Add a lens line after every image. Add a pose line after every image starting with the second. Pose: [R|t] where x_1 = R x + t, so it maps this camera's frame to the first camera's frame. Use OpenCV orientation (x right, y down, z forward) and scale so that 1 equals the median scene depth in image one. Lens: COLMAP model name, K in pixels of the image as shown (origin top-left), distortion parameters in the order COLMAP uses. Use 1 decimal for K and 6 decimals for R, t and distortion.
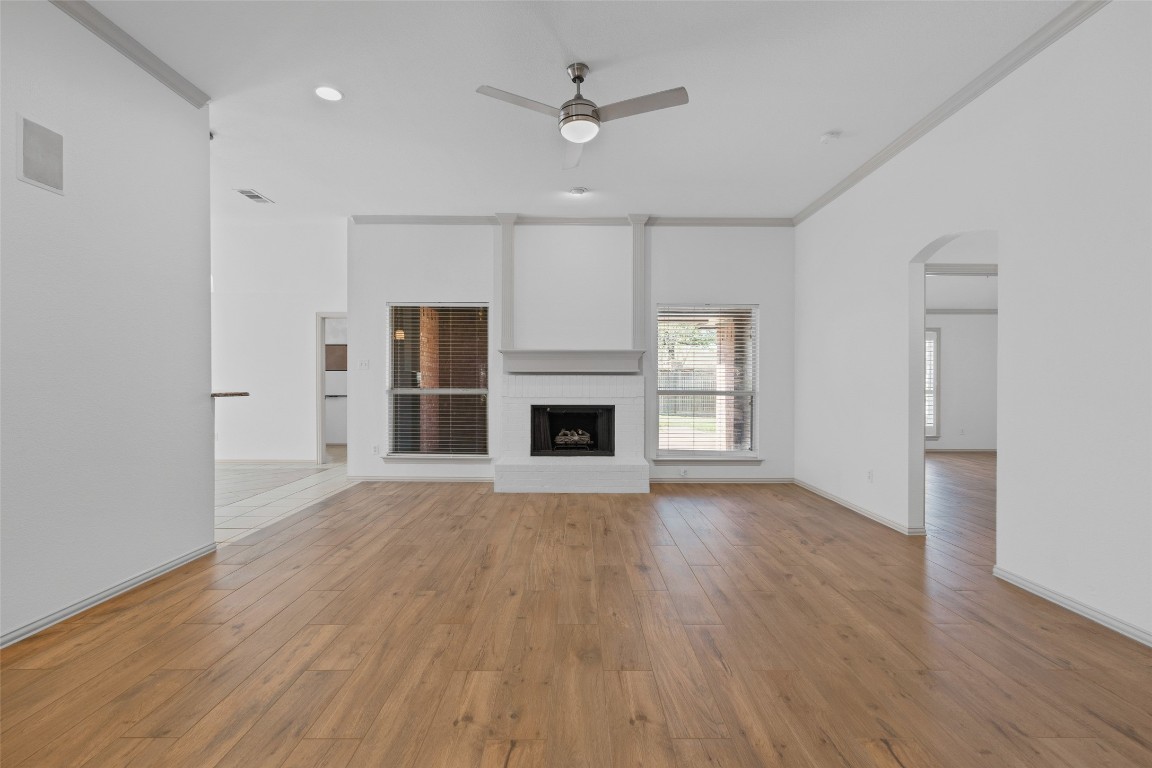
lens RADIAL K [[523.1, 0, 576.0], [0, 523.1, 384.0], [0, 0, 1]] dist [-0.005166, 0.000087]
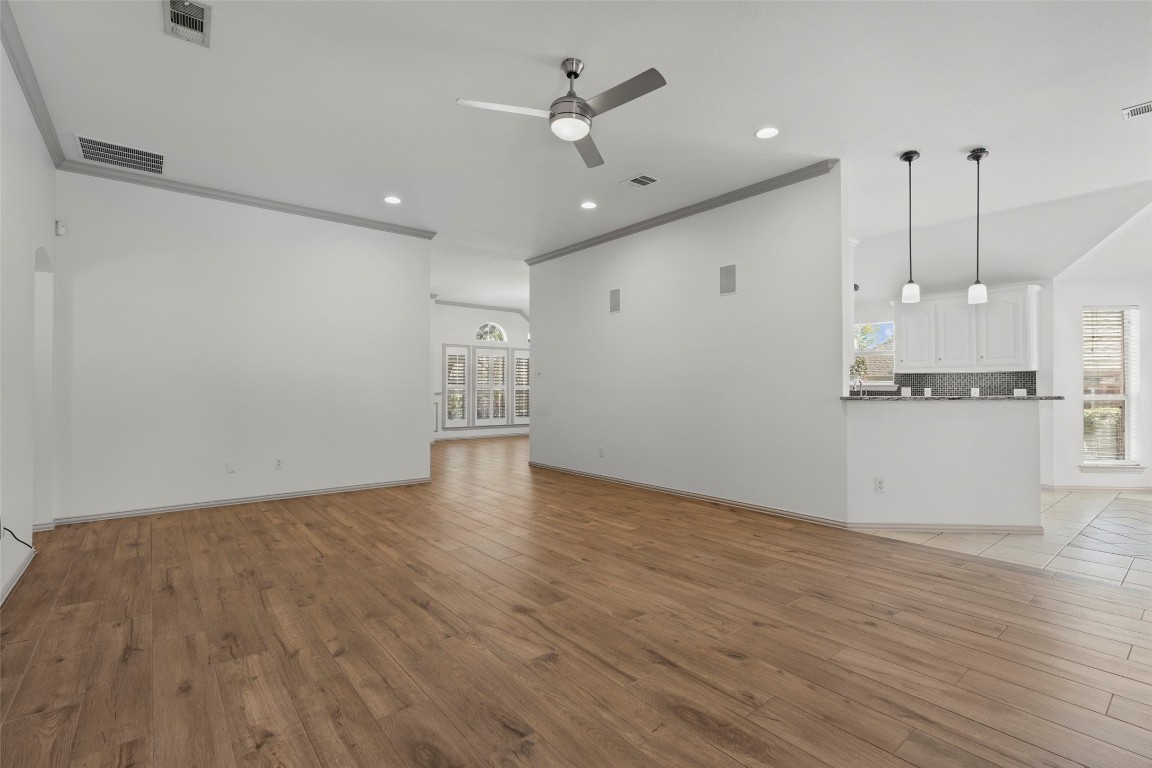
lens RADIAL K [[523.1, 0, 576.0], [0, 523.1, 384.0], [0, 0, 1]] dist [-0.005166, 0.000087]
pose [[-0.775461, -0.006847, -0.631358, 0.650967], [-0.003462, 0.999972, -0.006593, -0.000822], [0.631386, -0.002927, -0.775463, 1.879876]]
